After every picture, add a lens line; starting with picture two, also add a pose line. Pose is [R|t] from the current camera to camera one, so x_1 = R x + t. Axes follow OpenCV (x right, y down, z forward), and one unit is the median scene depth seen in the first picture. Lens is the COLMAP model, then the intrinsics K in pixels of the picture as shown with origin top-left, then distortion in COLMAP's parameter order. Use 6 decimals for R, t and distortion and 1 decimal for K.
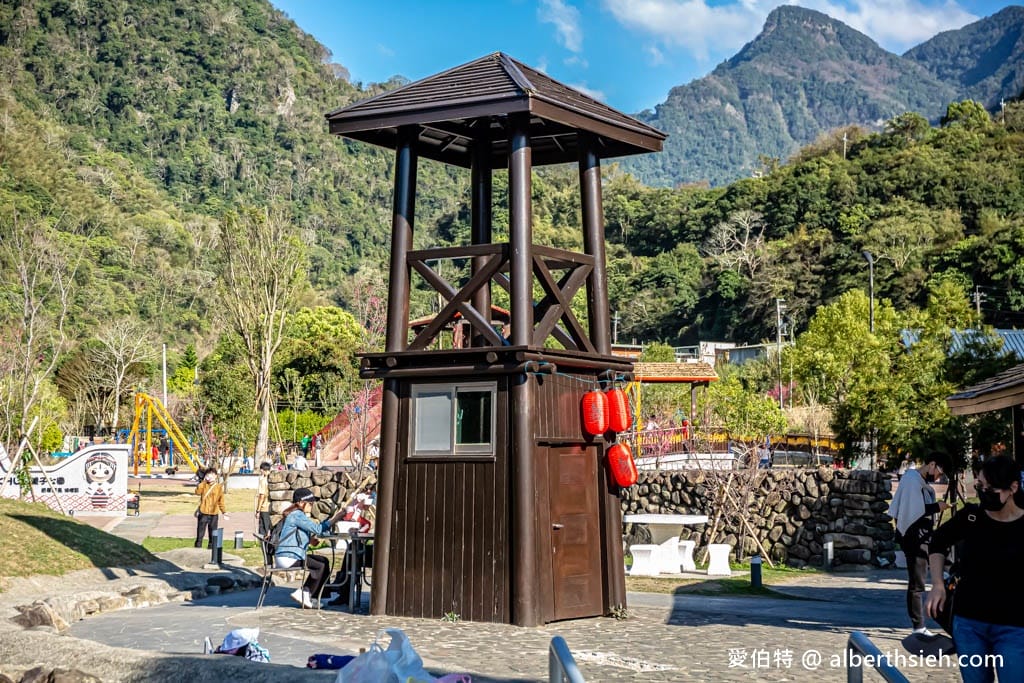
lens RADIAL K [[1834.6, 0, 512.0], [0, 1834.6, 341.5], [0, 0, 1]] dist [0.105673, 0.139868]
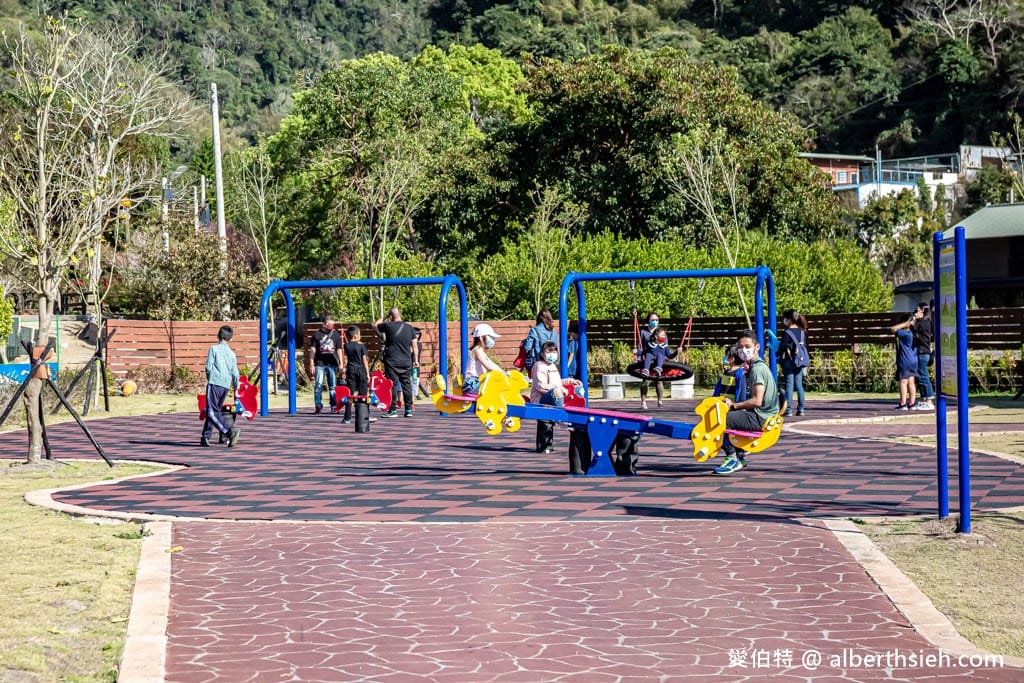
lens RADIAL K [[1834.6, 0, 512.0], [0, 1834.6, 341.5], [0, 0, 1]] dist [0.105673, 0.139868]
pose [[0.995918, -0.027576, 0.085950, -0.052032], [0.021369, 0.997153, 0.072321, 0.008927], [-0.087700, -0.070189, 0.993671, 0.201717]]
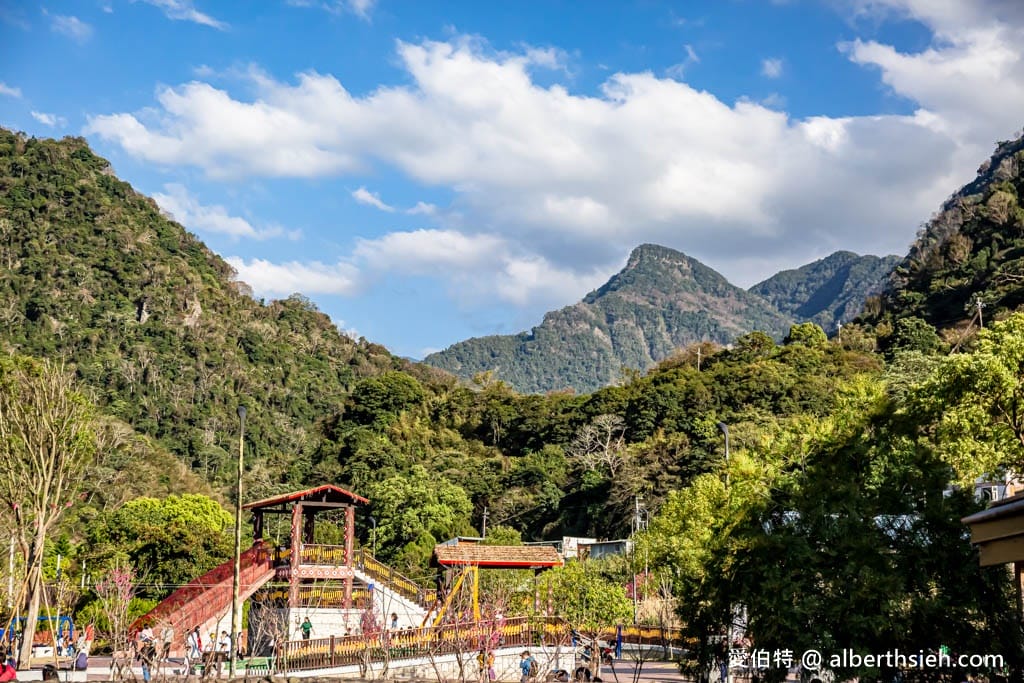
lens RADIAL K [[1622.6, 0, 512.0], [0, 1622.6, 341.5], [0, 0, 1]] dist [0.067681, 0.117139]
pose [[0.997821, 0.020924, 0.062571, 0.006418], [-0.013108, 0.992344, -0.122806, 0.001965], [-0.064662, 0.121718, 0.990456, 0.035381]]
